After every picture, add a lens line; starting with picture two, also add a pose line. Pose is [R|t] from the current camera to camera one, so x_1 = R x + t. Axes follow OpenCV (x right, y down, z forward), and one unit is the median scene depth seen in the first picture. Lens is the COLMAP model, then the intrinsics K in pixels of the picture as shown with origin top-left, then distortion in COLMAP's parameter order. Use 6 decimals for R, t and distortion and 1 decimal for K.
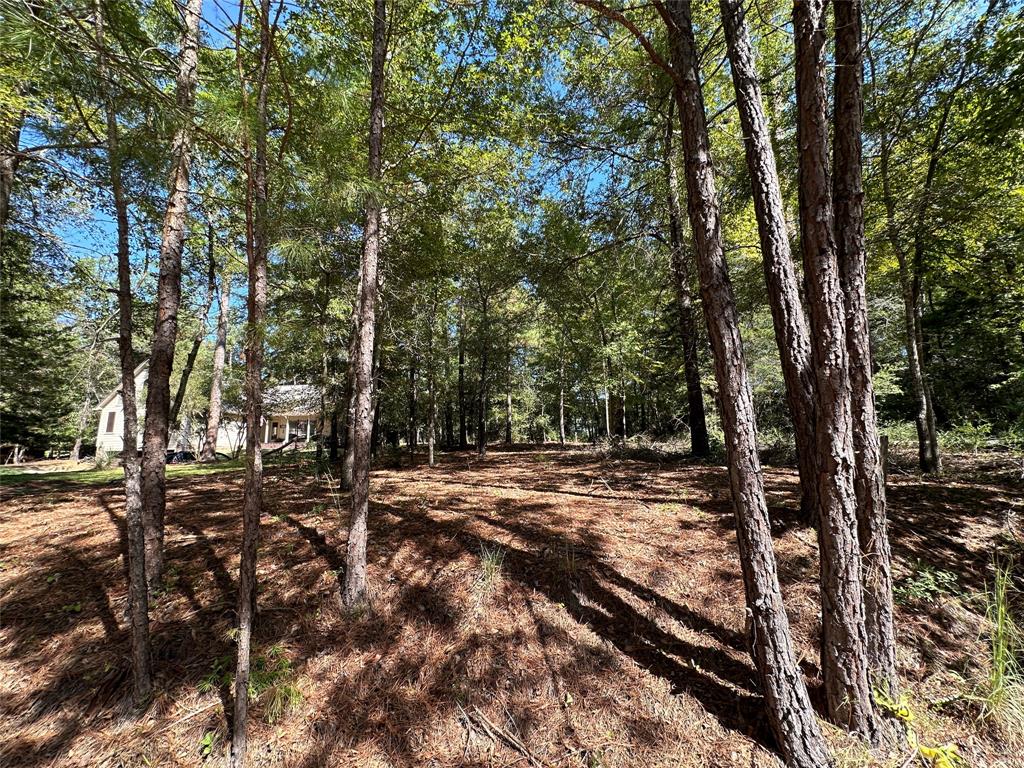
lens RADIAL K [[413.0, 0, 518.6], [0, 413.0, 387.9], [0, 0, 1]] dist [-0.003014, -0.000190]
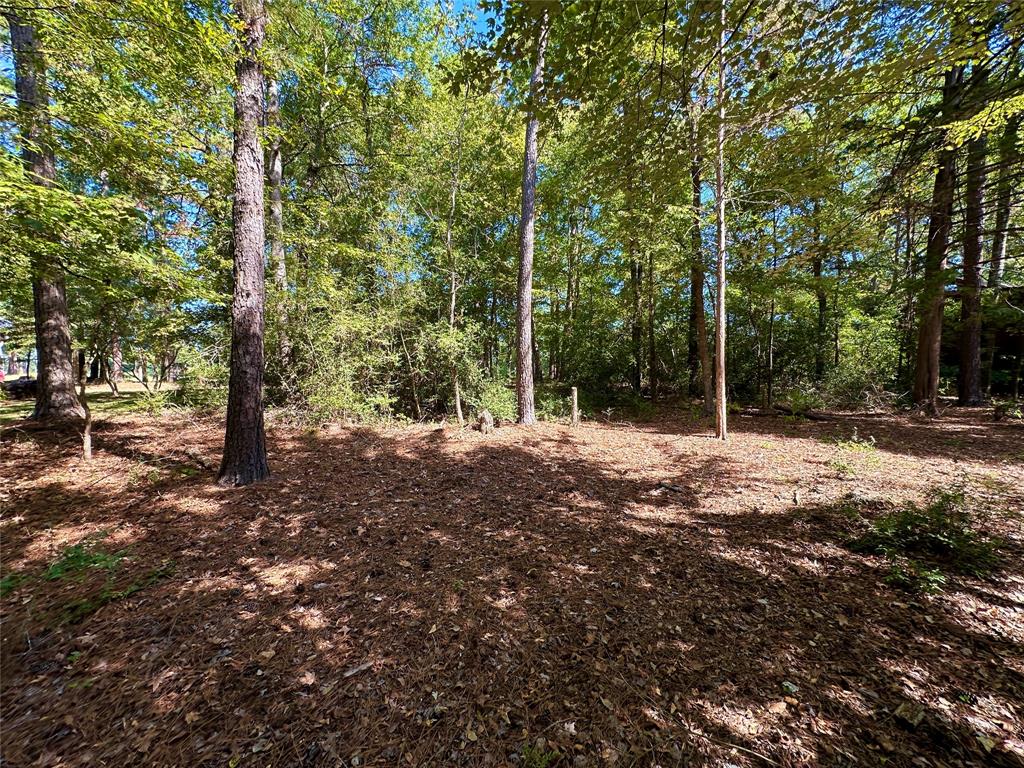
lens RADIAL K [[408.9, 0, 513.1], [0, 408.9, 382.7], [0, 0, 1]] dist [-0.001567, 0.000298]
pose [[0.966395, 0.016506, 0.256530, 0.041411], [-0.057095, 0.986793, 0.151592, 0.089995], [-0.250639, -0.161144, 0.954574, 1.035057]]
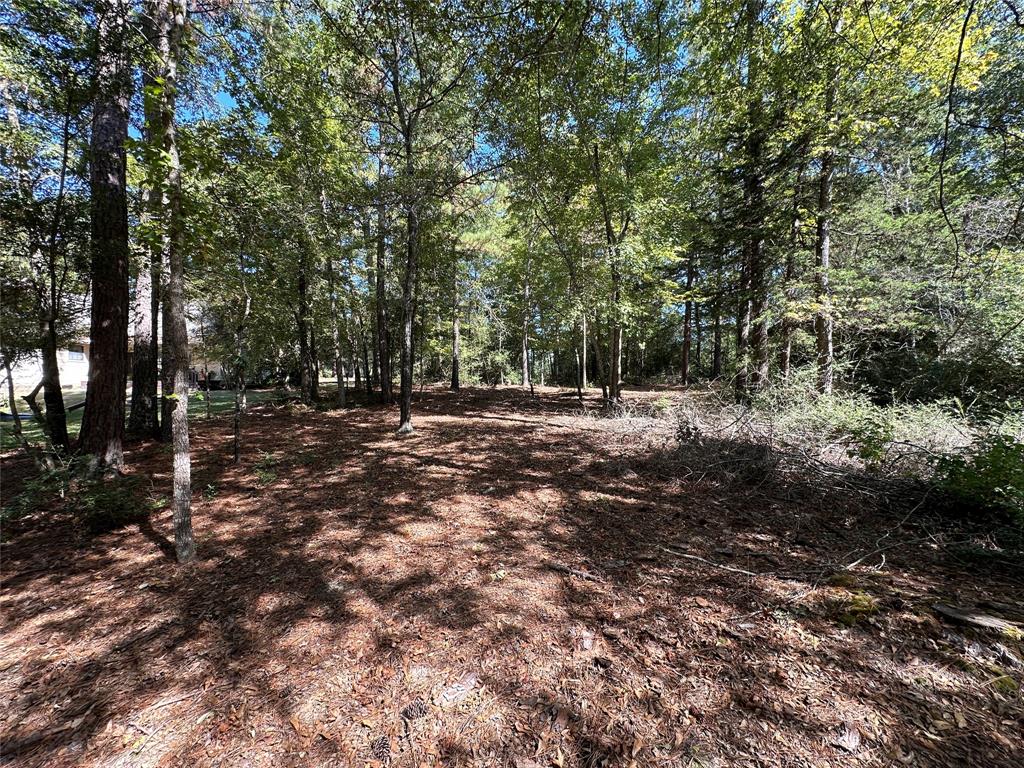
lens RADIAL K [[408.9, 0, 515.4], [0, 408.9, 389.6], [0, 0, 1]] dist [-0.001567, 0.000298]
pose [[0.991721, 0.010418, 0.127991, -0.013274], [-0.032308, 0.984886, 0.170163, 0.011047], [-0.124284, -0.172889, 0.977069, 0.346550]]
